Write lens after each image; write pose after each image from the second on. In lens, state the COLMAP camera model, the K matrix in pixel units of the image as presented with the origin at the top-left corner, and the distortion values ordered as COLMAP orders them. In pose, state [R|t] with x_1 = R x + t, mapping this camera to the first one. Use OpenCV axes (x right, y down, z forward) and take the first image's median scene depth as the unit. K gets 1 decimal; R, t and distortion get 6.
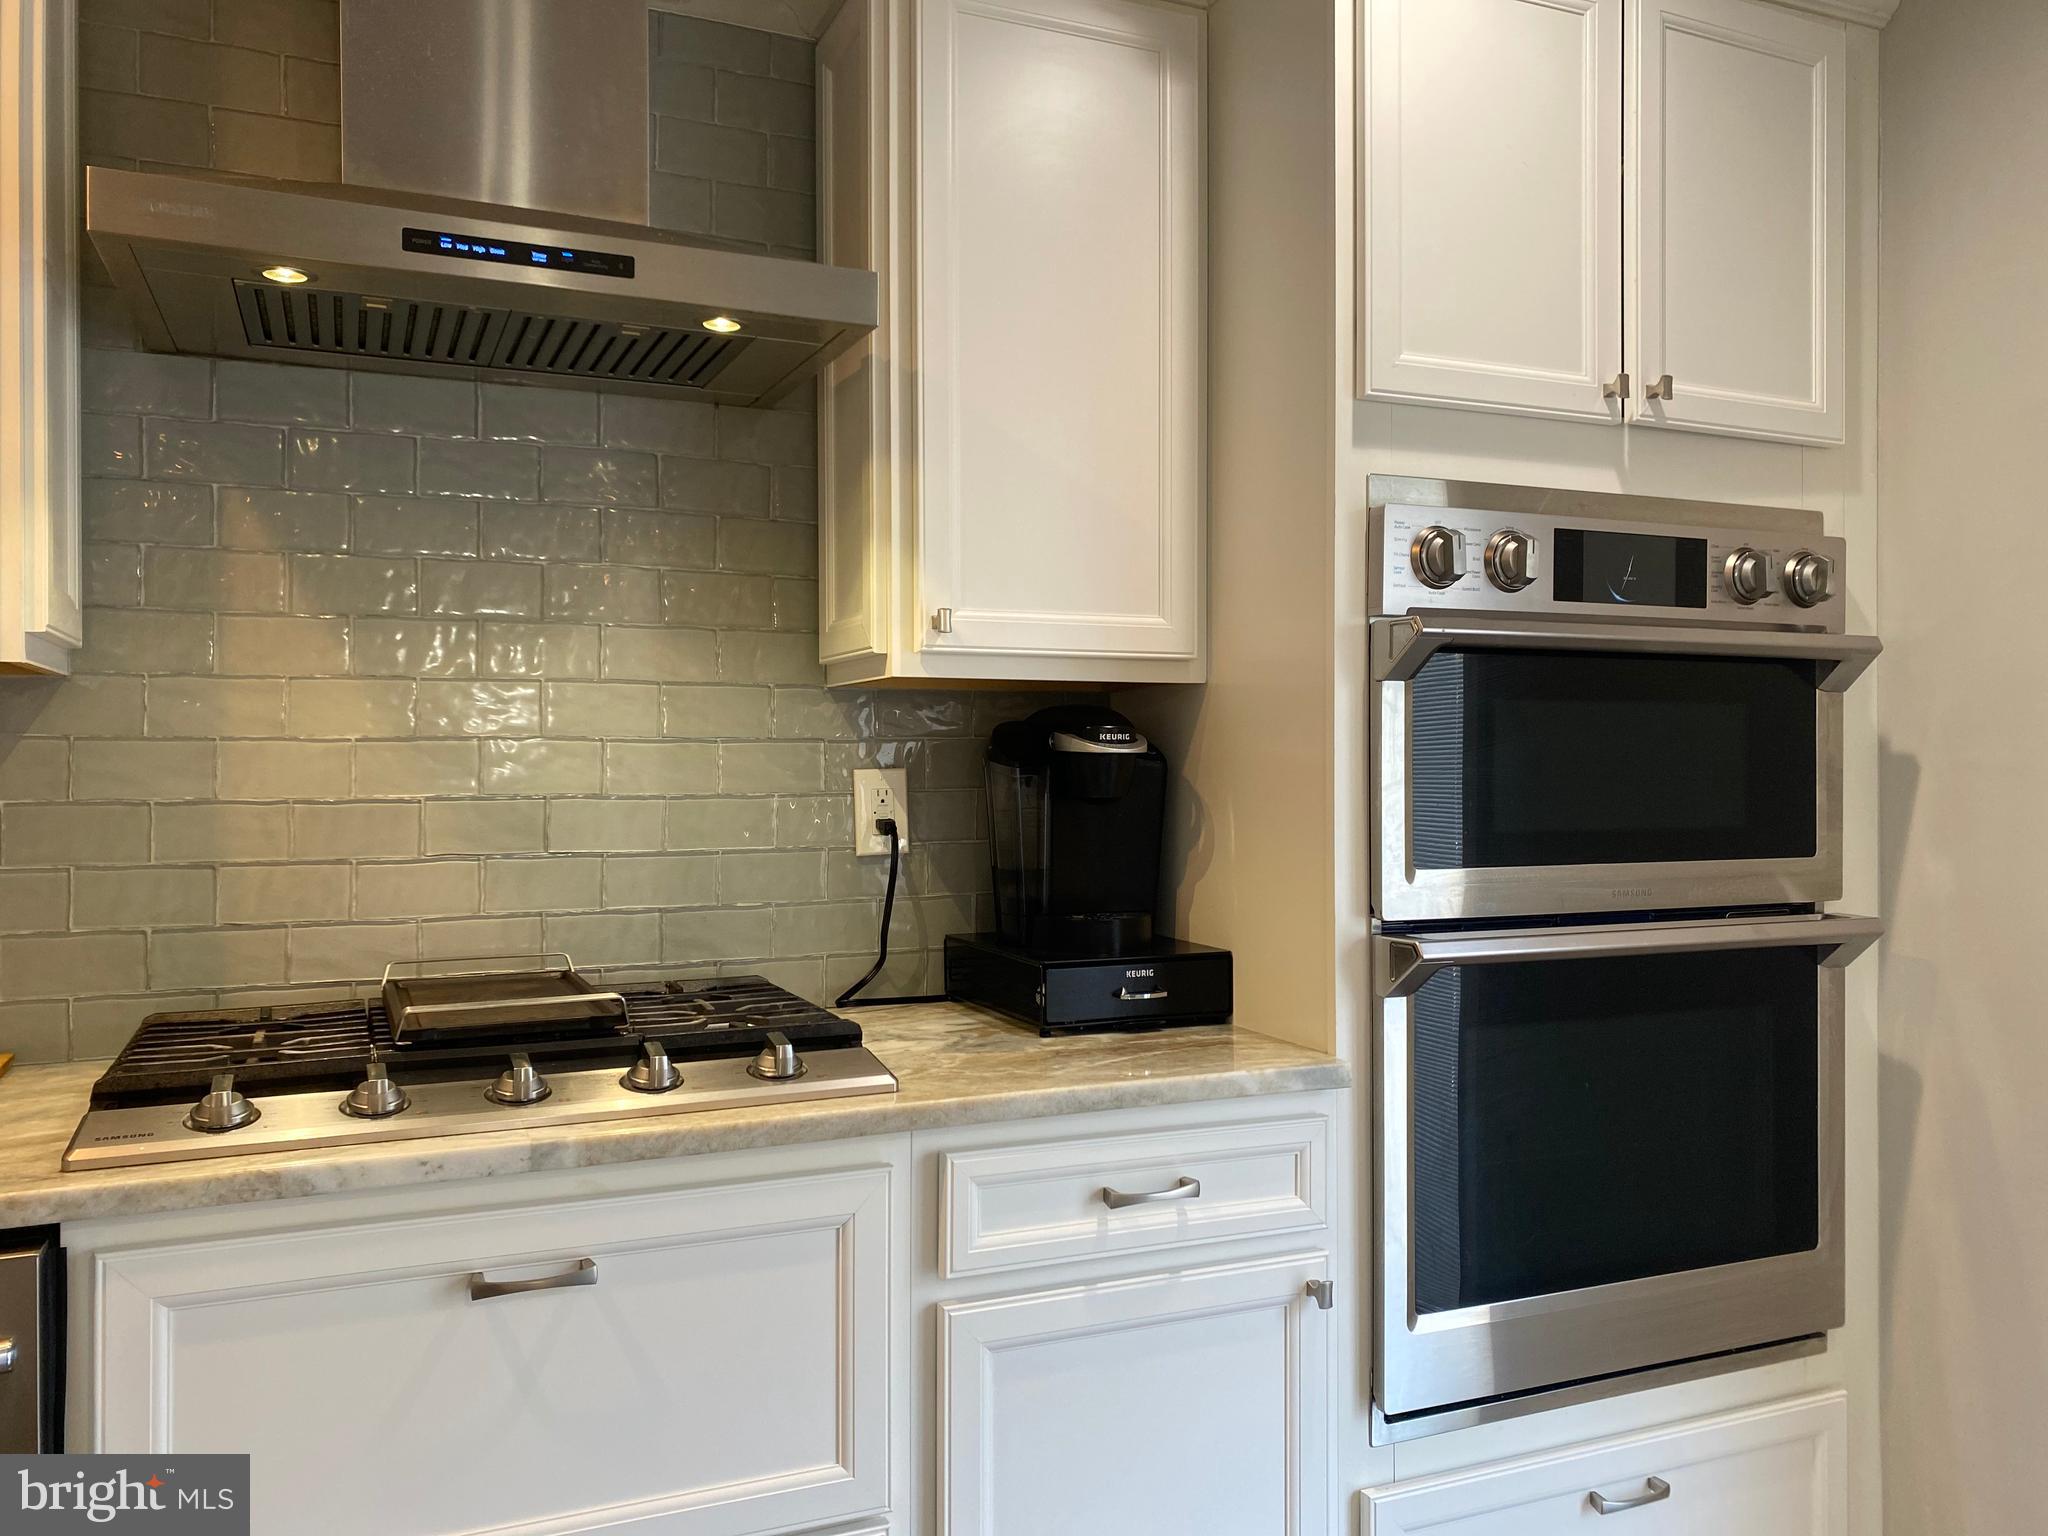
lens RADIAL K [[1570.9, 0, 1024.3], [0, 1570.9, 760.5], [0, 0, 1]] dist [0.045458, -0.051751]
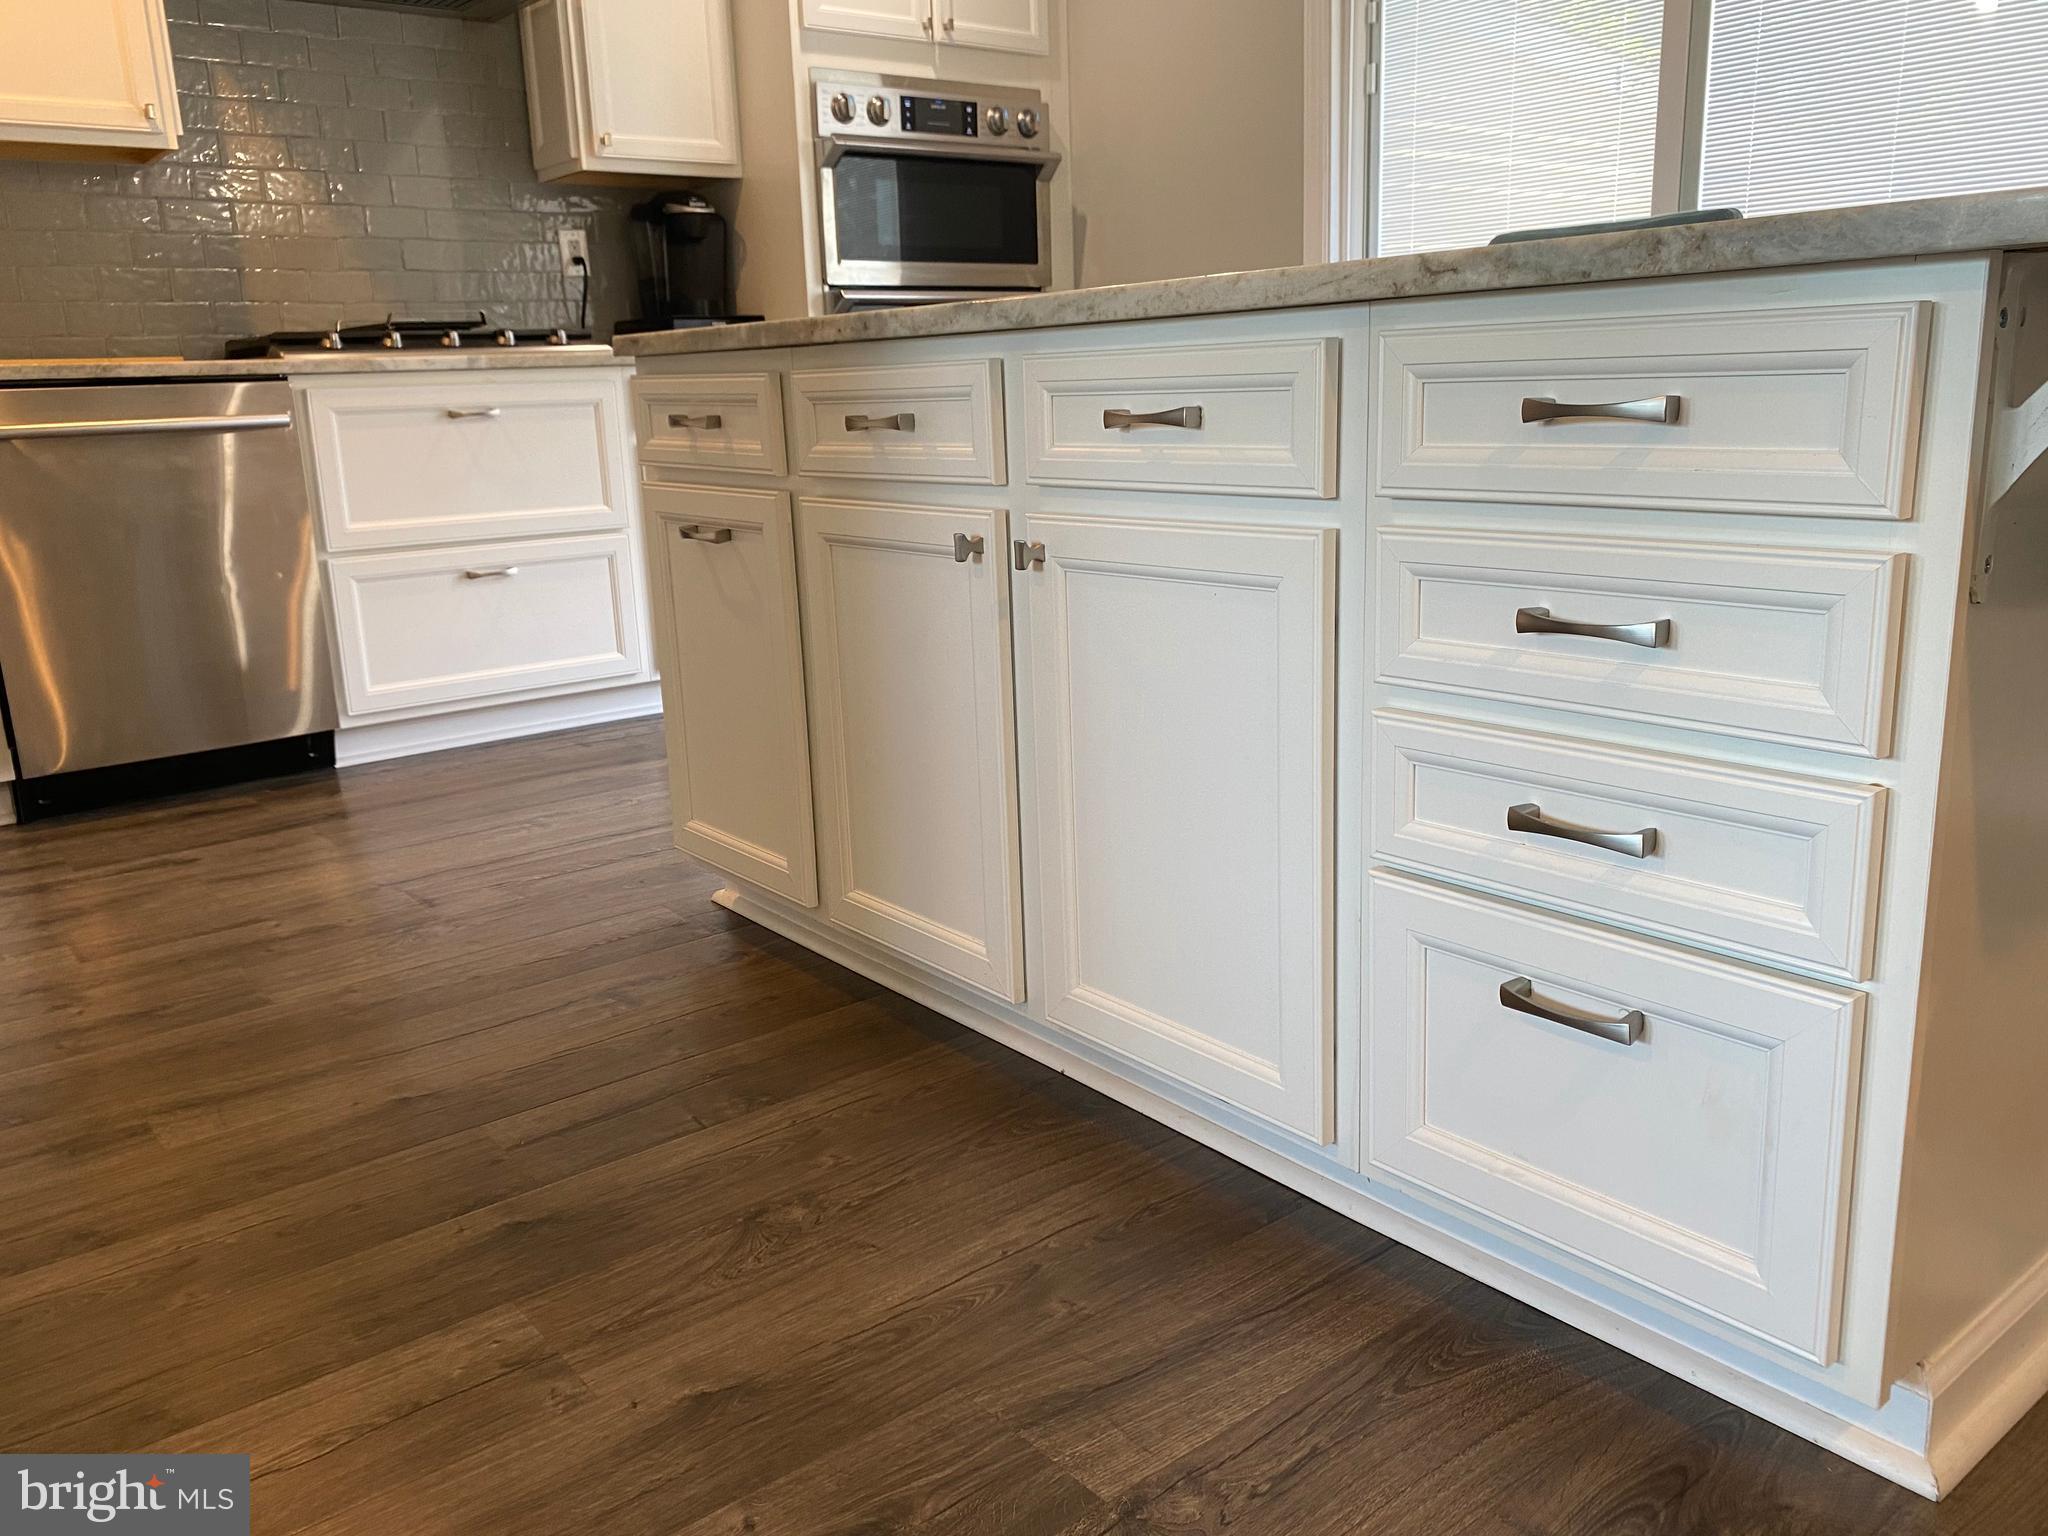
lens RADIAL K [[1570.9, 0, 1016.8], [0, 1570.9, 747.6], [0, 0, 1]] dist [0.045458, -0.051751]
pose [[0.967477, -0.089235, 0.236699, -0.091936], [0.034112, 0.973189, 0.227463, 0.224009], [-0.250650, -0.211991, 0.944582, -1.206520]]
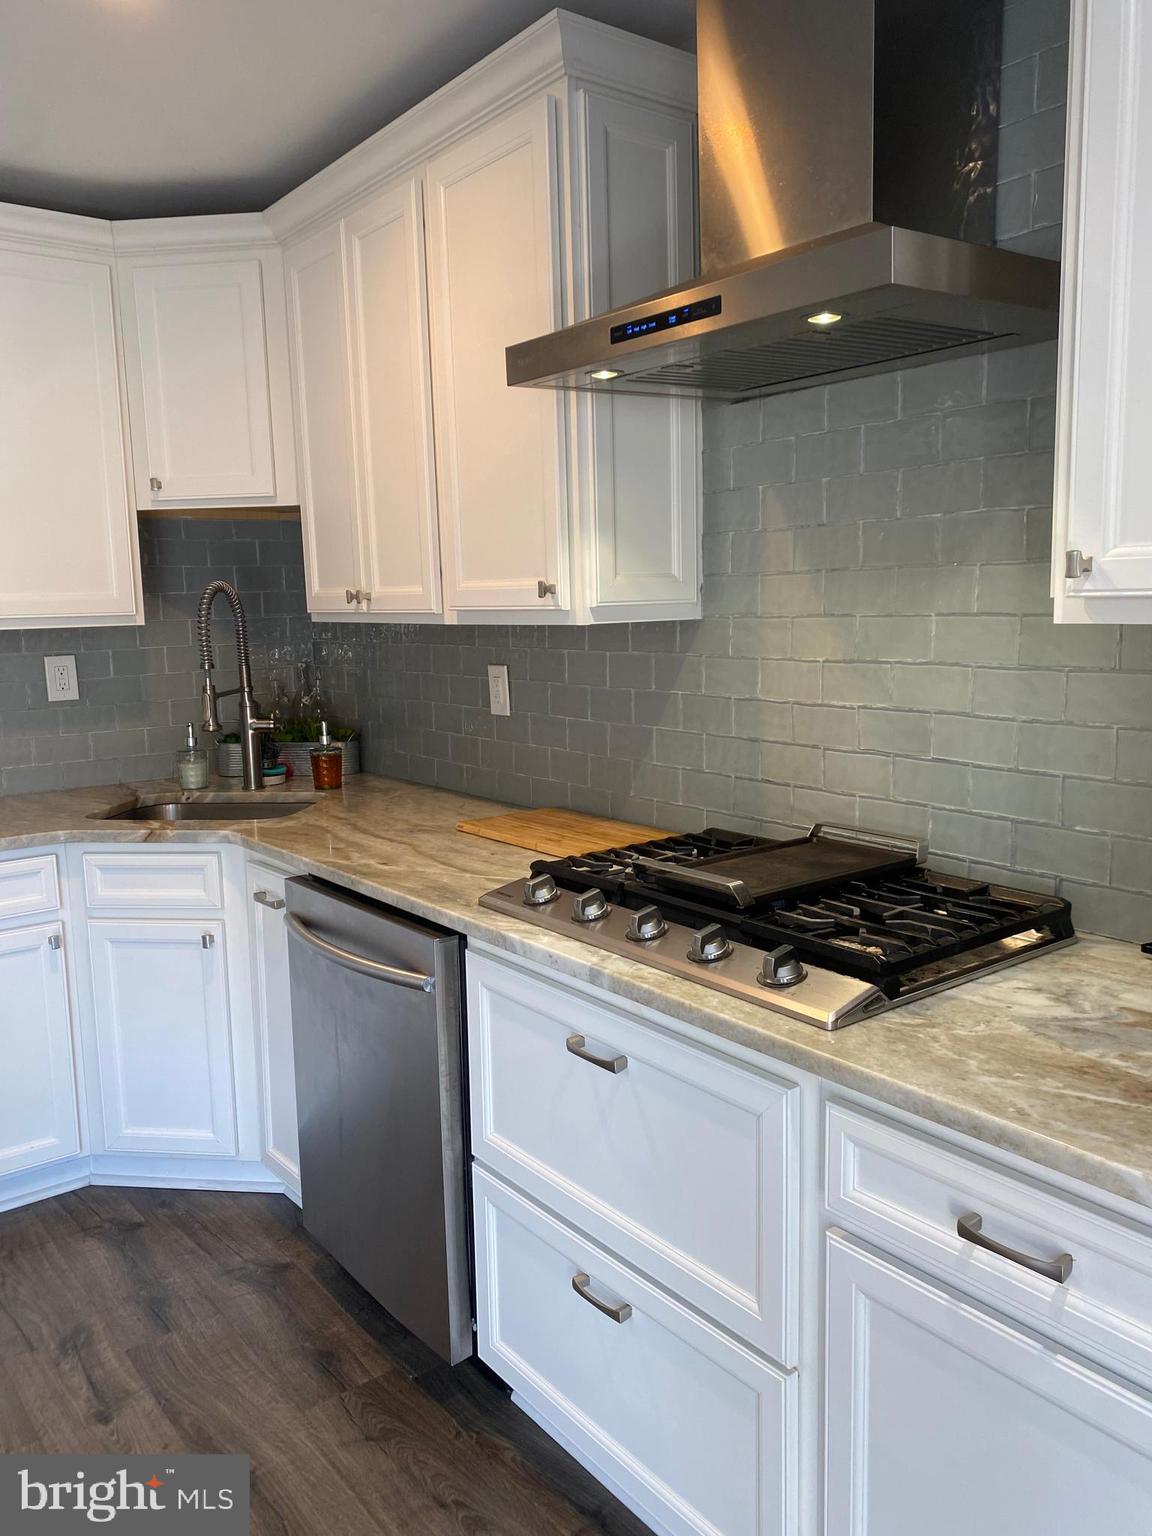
lens RADIAL K [[1178.2, 0, 591.9], [0, 1178.2, 766.7], [0, 0, 1]] dist [0.045458, -0.051751]
pose [[0.235380, 0.137336, -0.962151, 0.543760], [0.026461, 0.988693, 0.147598, -0.080502], [0.971543, -0.060201, 0.229085, 0.558665]]
